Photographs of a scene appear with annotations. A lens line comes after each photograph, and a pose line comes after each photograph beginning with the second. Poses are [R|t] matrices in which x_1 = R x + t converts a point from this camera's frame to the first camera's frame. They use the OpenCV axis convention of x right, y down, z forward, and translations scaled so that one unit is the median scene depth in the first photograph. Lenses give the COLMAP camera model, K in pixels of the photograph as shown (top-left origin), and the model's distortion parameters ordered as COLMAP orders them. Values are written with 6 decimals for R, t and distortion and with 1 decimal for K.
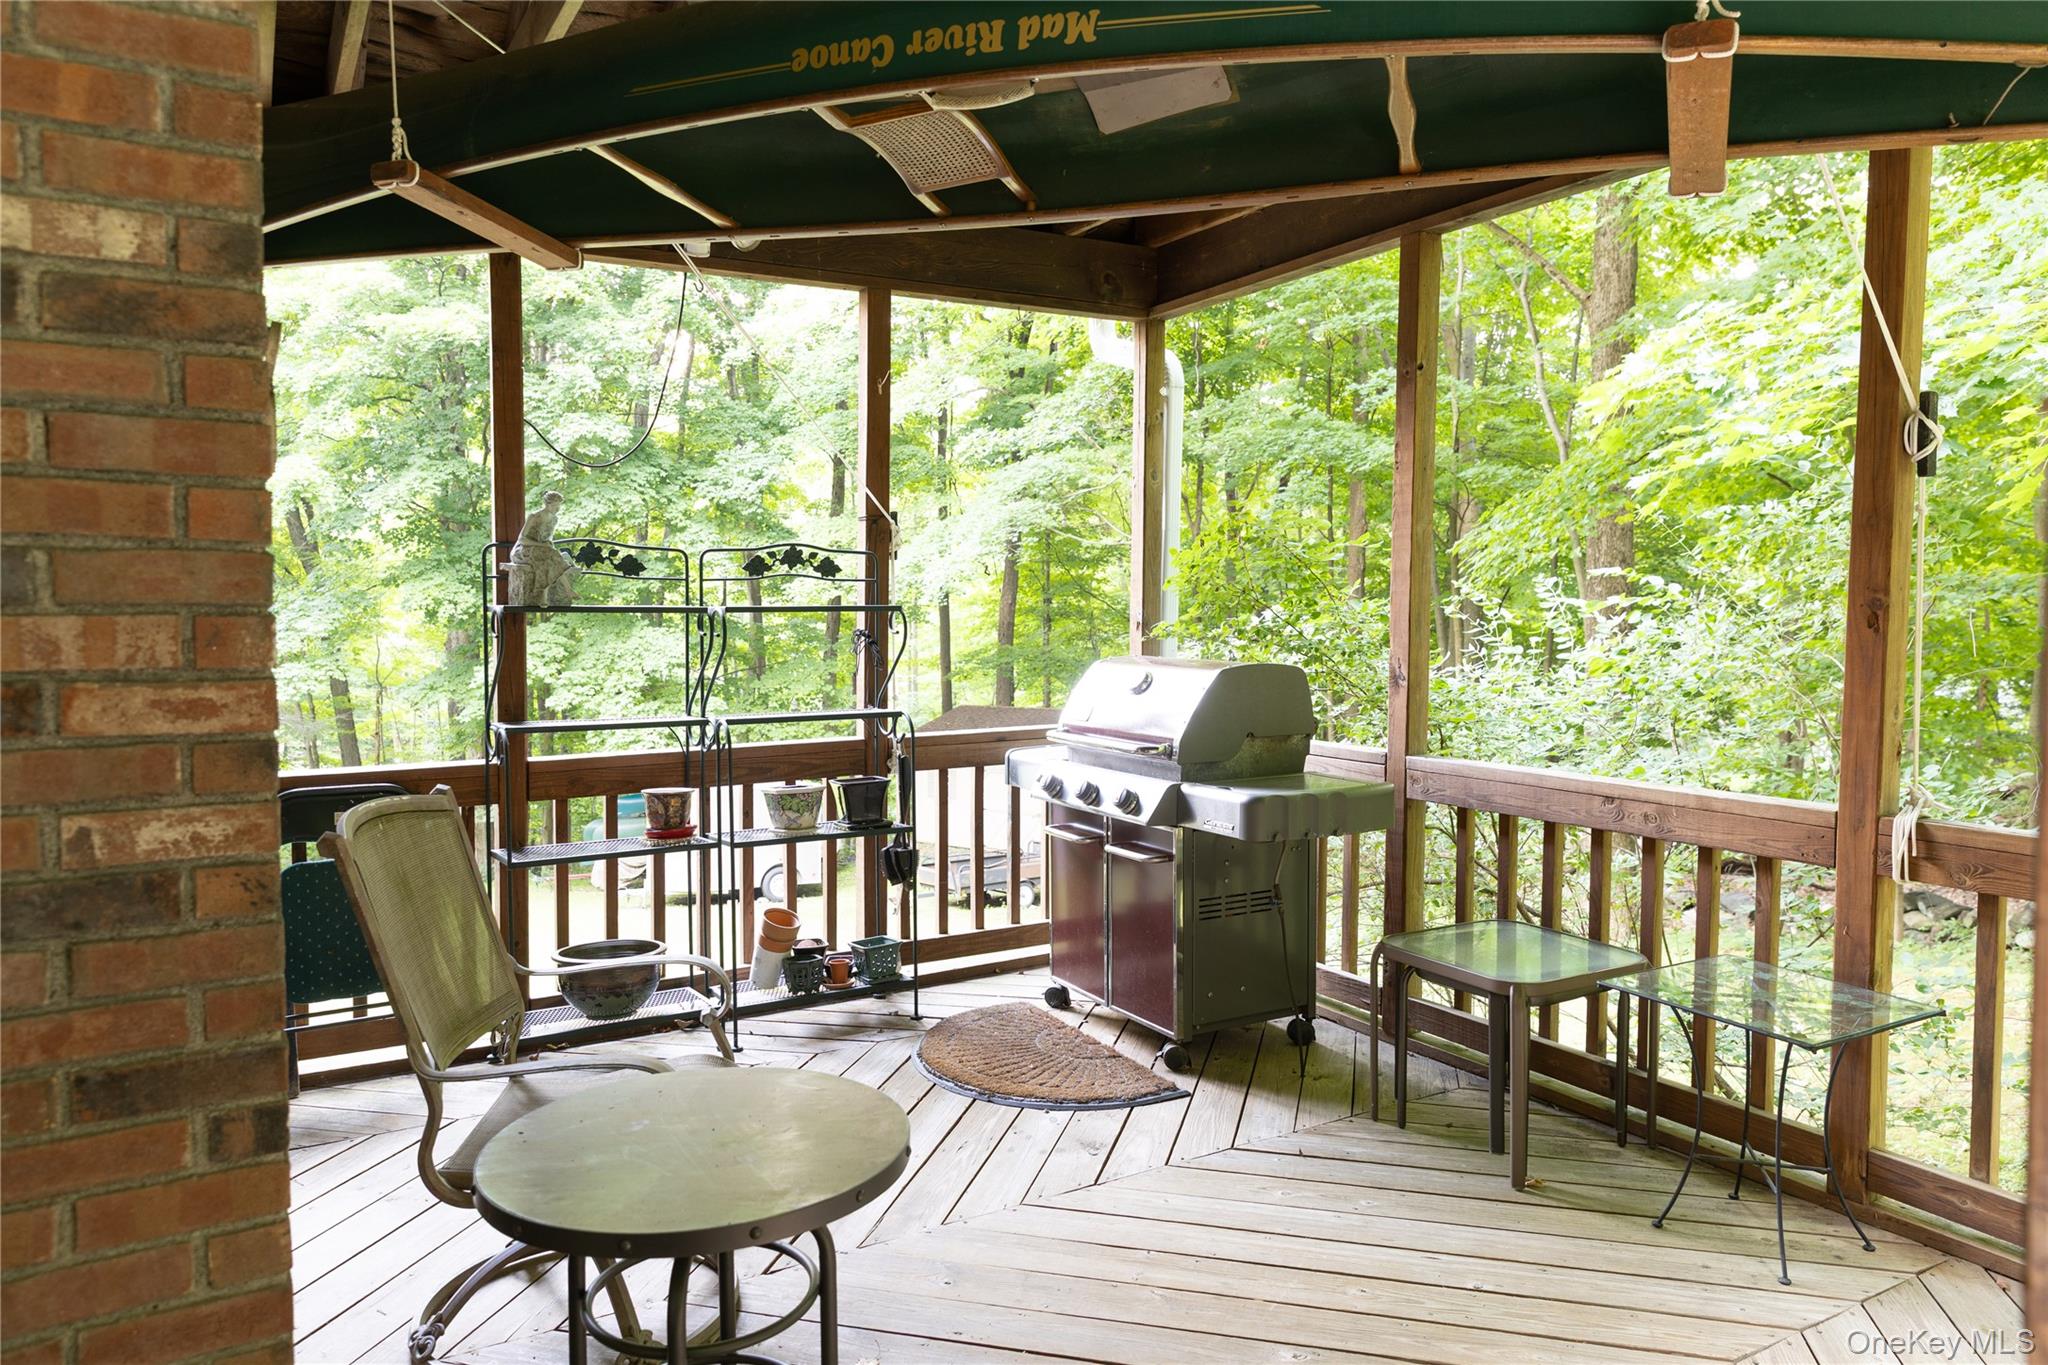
lens RADIAL K [[1330.5, 0, 1024.0], [0, 1330.5, 682.5], [0, 0, 1]] dist [-0.049154, 0.000004]
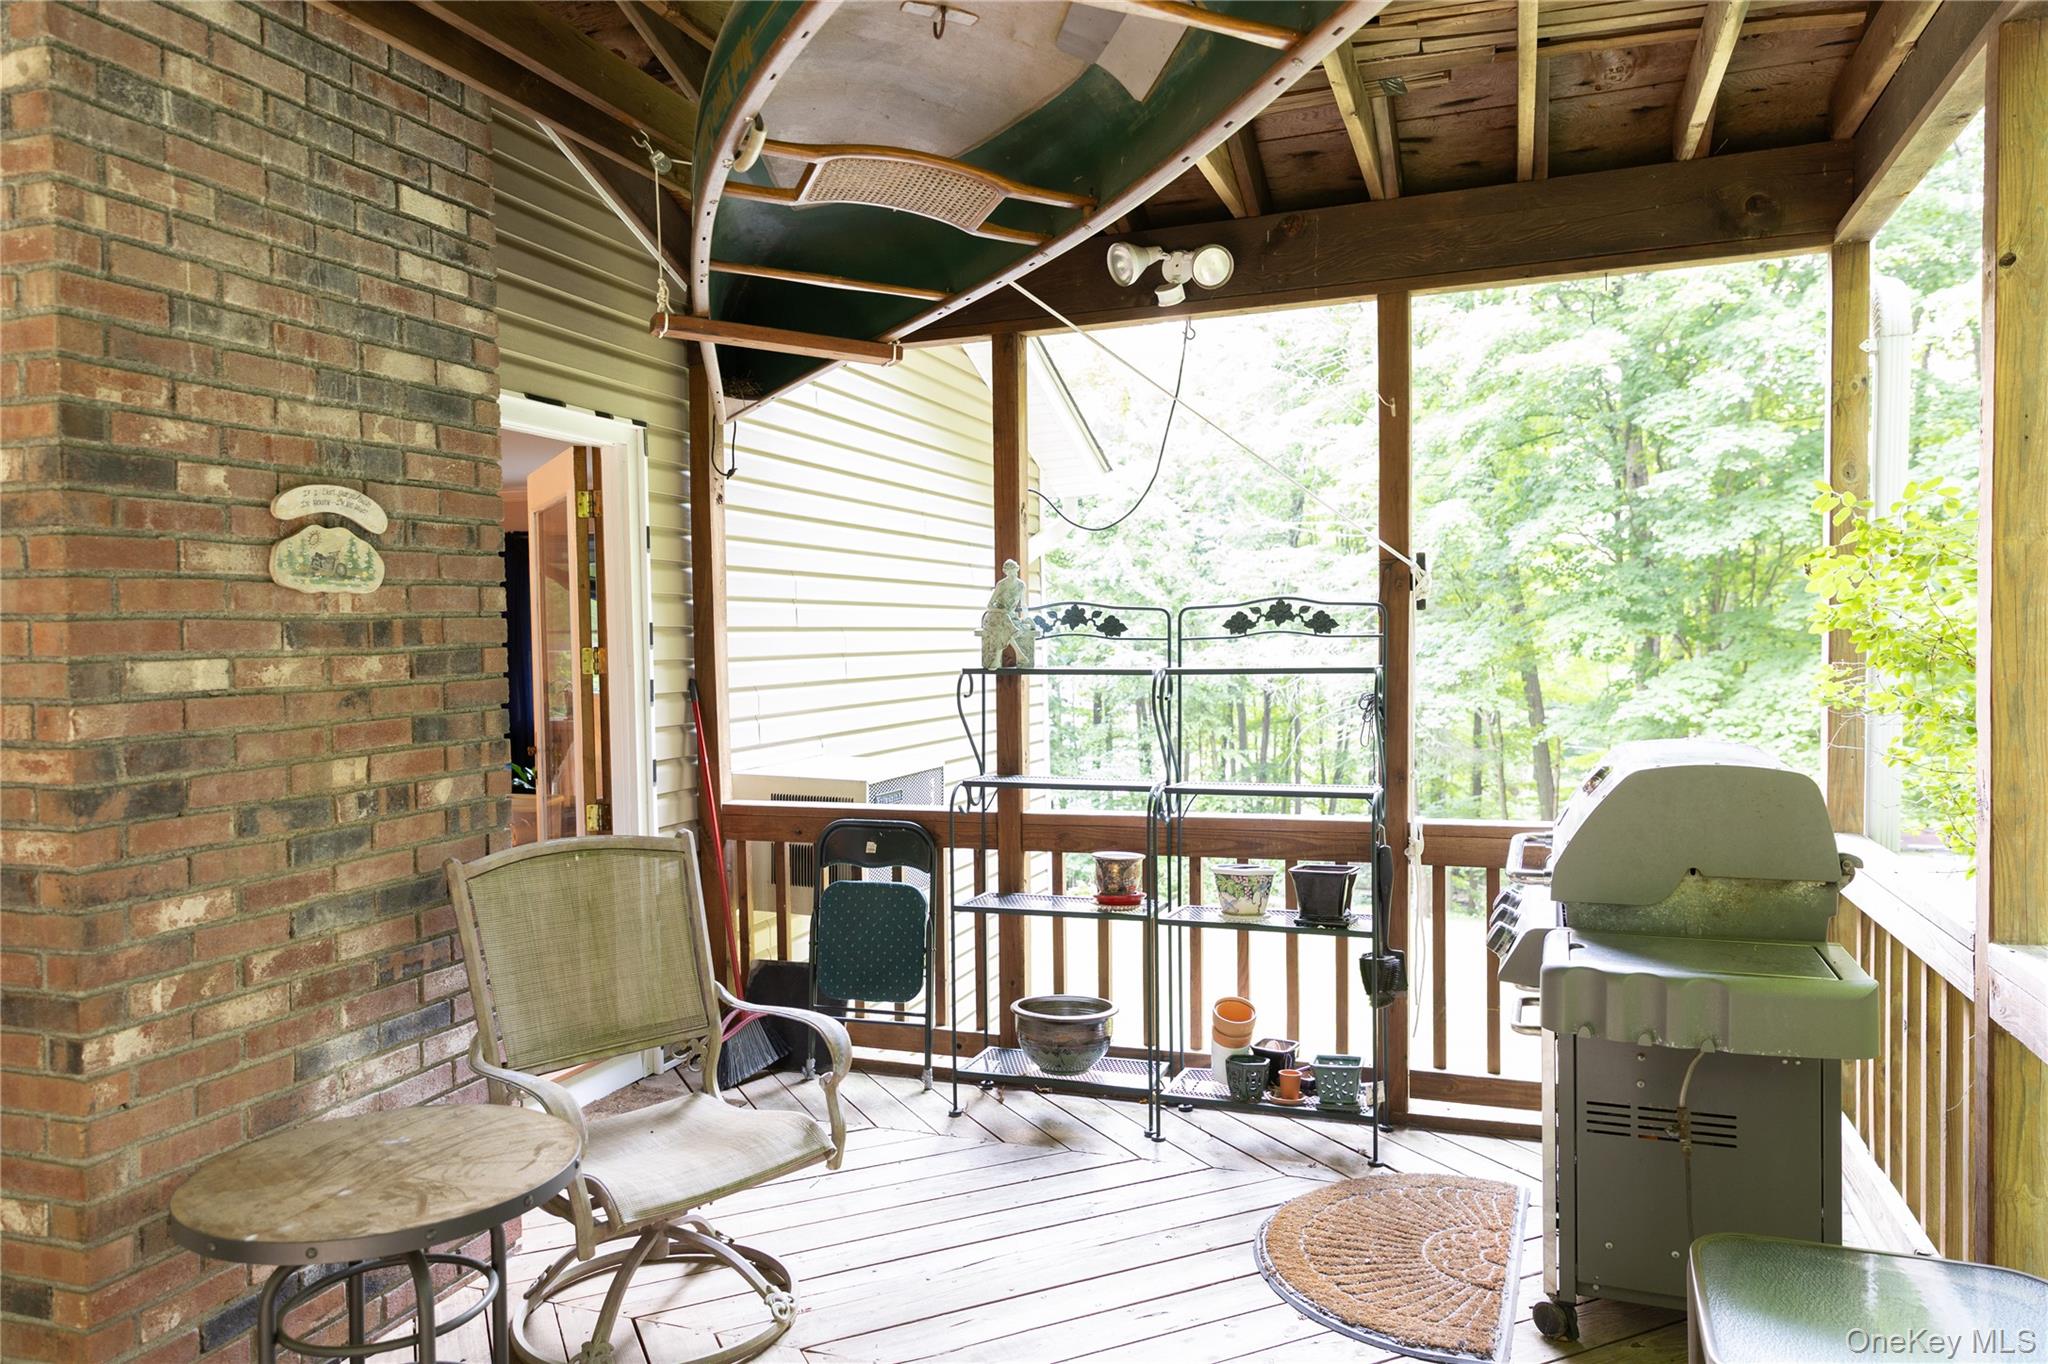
lens RADIAL K [[1342.9, 0, 1024.0], [0, 1342.9, 682.0], [0, 0, 1]] dist [-0.005513, -0.003147]
pose [[0.633432, 0.015488, -0.773644, 0.439277], [-0.033252, 0.999421, -0.007217, -0.035898], [0.773084, 0.030296, 0.633580, 0.301121]]
